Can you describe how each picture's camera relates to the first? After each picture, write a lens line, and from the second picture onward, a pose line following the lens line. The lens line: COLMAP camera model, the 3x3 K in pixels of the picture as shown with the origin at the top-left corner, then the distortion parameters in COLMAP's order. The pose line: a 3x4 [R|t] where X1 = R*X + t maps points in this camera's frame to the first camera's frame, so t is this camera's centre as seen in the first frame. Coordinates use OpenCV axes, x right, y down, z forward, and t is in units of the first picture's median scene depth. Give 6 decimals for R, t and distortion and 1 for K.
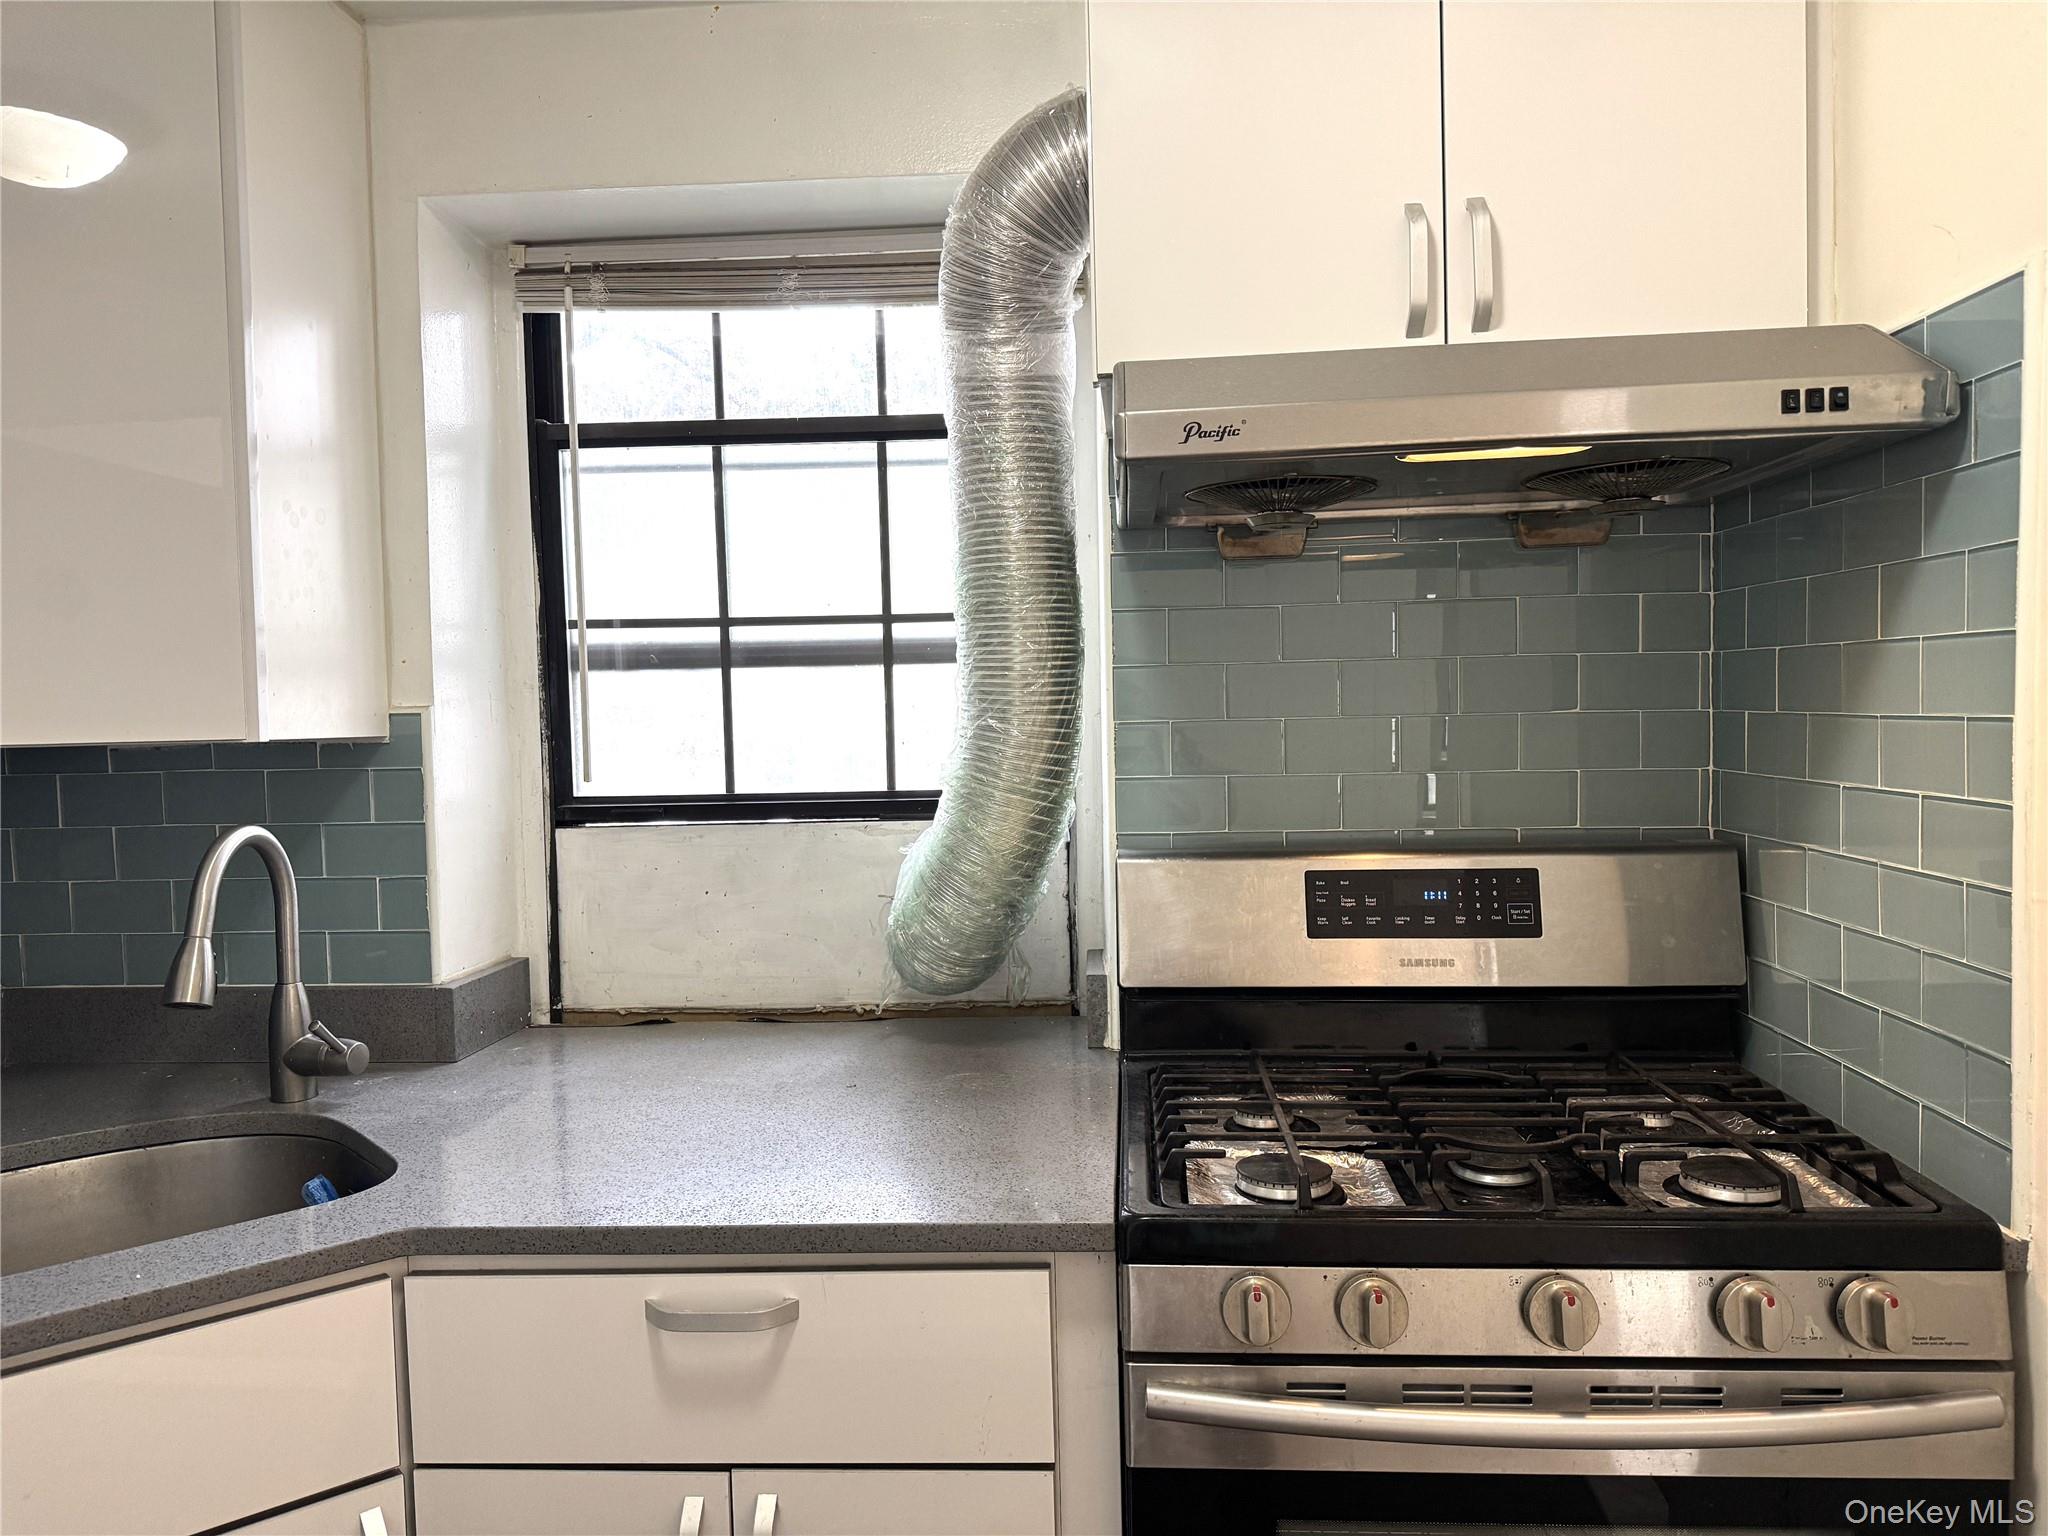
lens RADIAL K [[1412.0, 0, 1024.0], [0, 1412.0, 768.0], [0, 0, 1]] dist [0.042040, -0.071065]
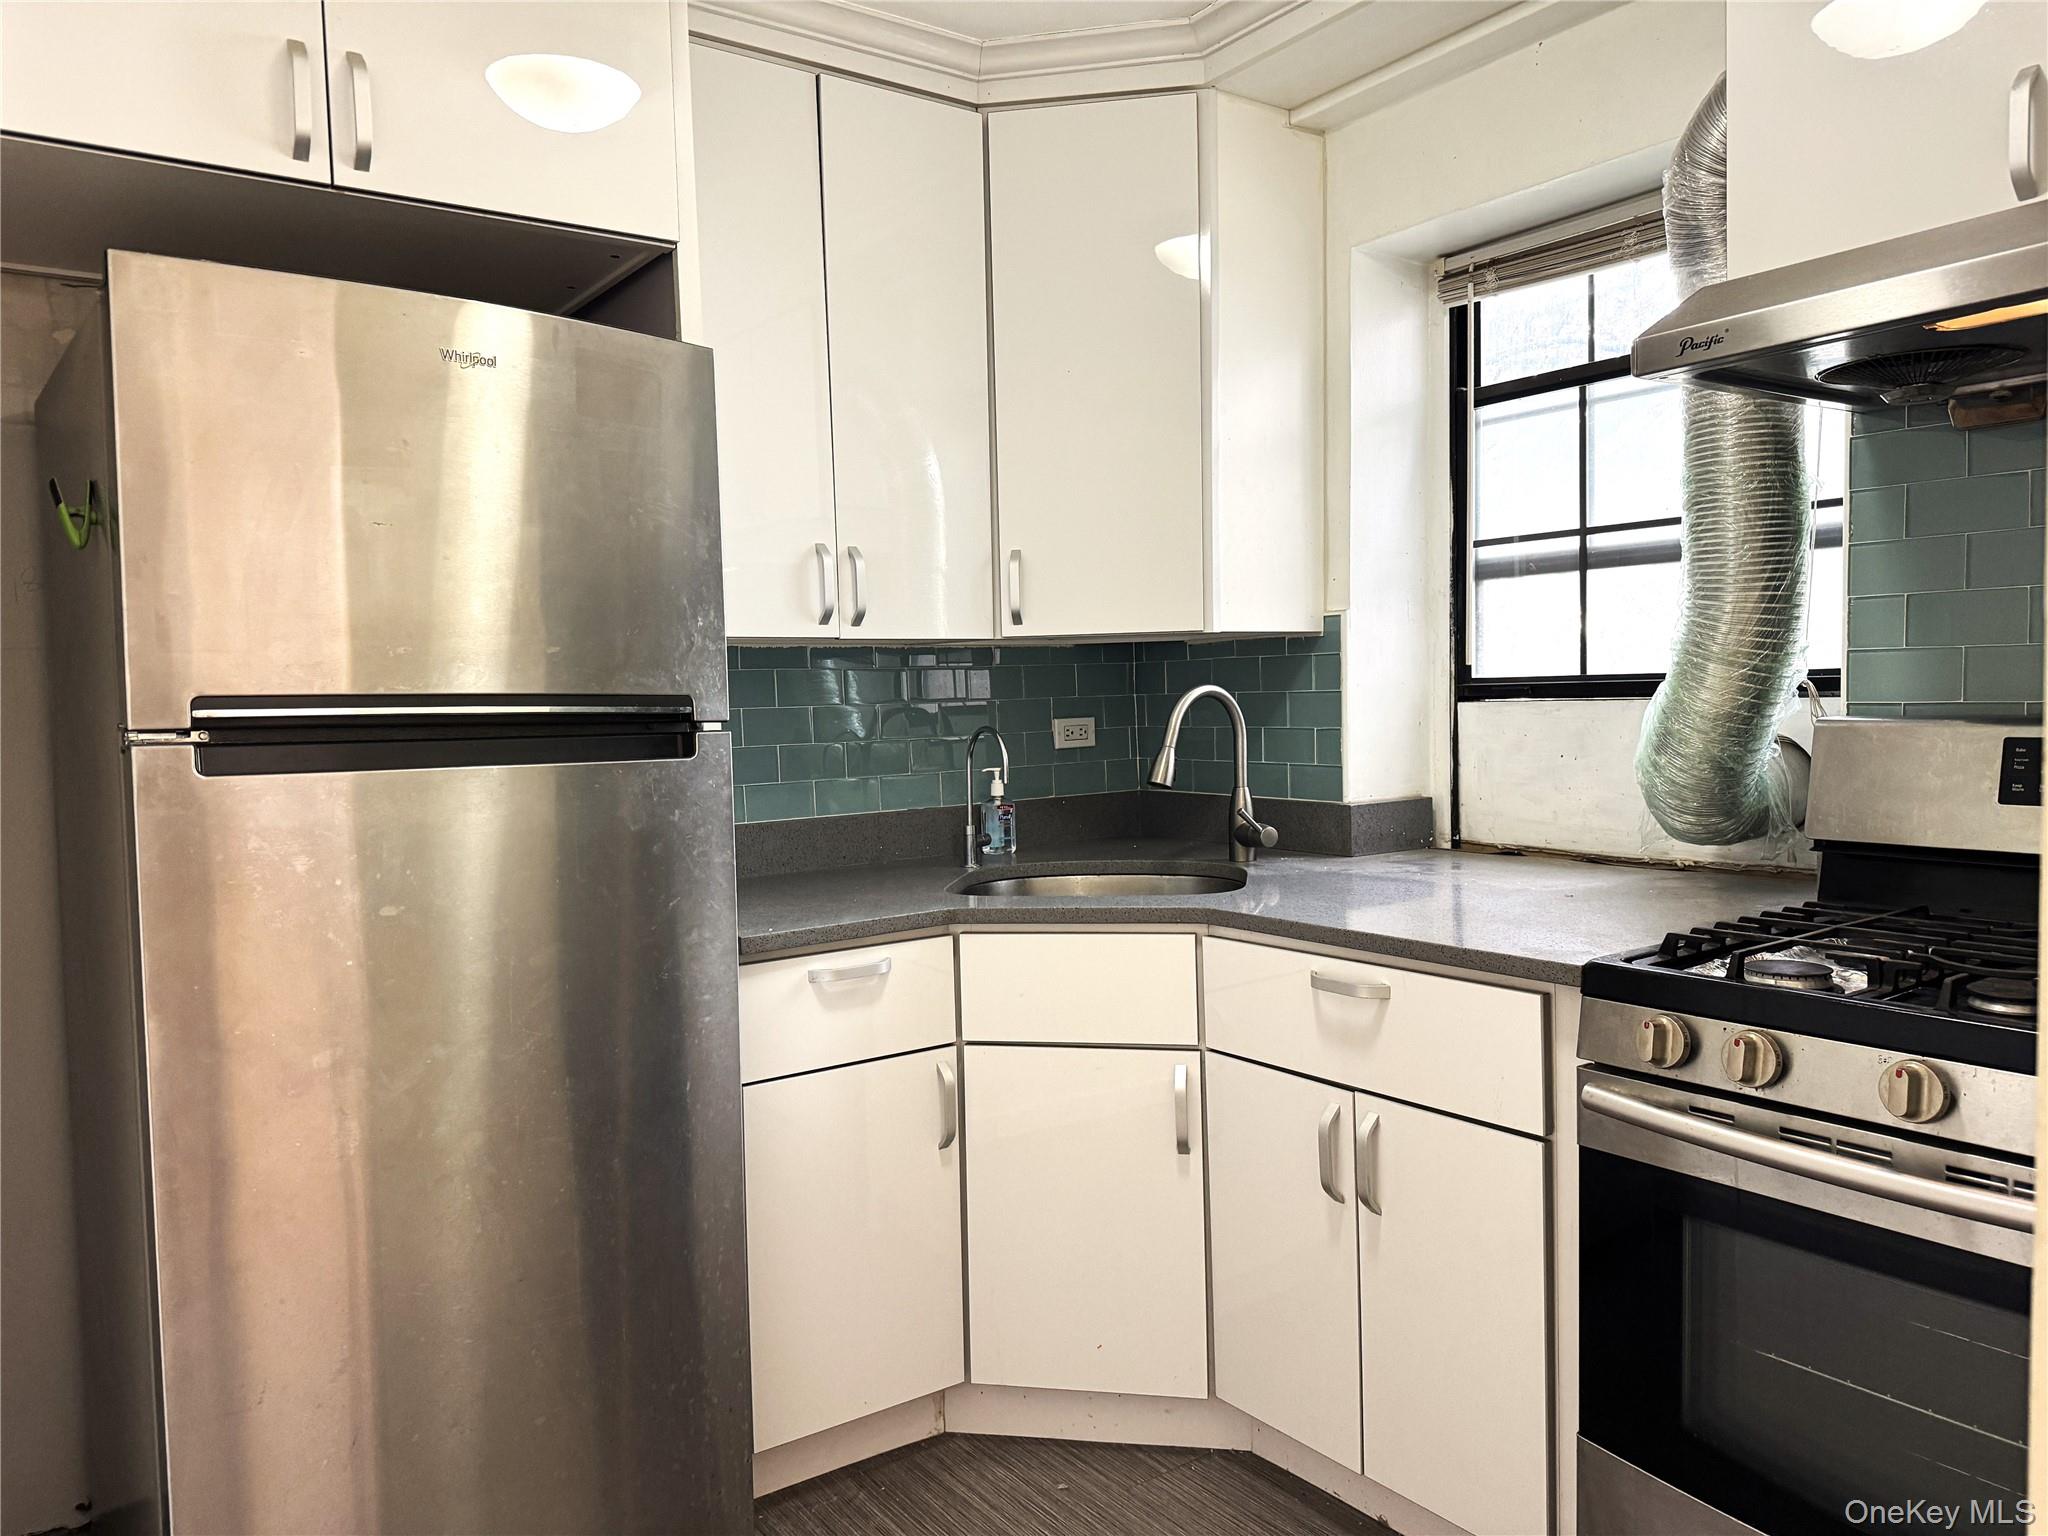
lens RADIAL K [[1531.5, 0, 1024.0], [0, 1531.5, 768.0], [0, 0, 1]] dist [-0.002682, -0.001358]
pose [[0.618193, 0.041315, -0.784940, 0.540366], [-0.013194, 0.999022, 0.042192, 0.049983], [0.785916, -0.015726, 0.618133, -0.190759]]
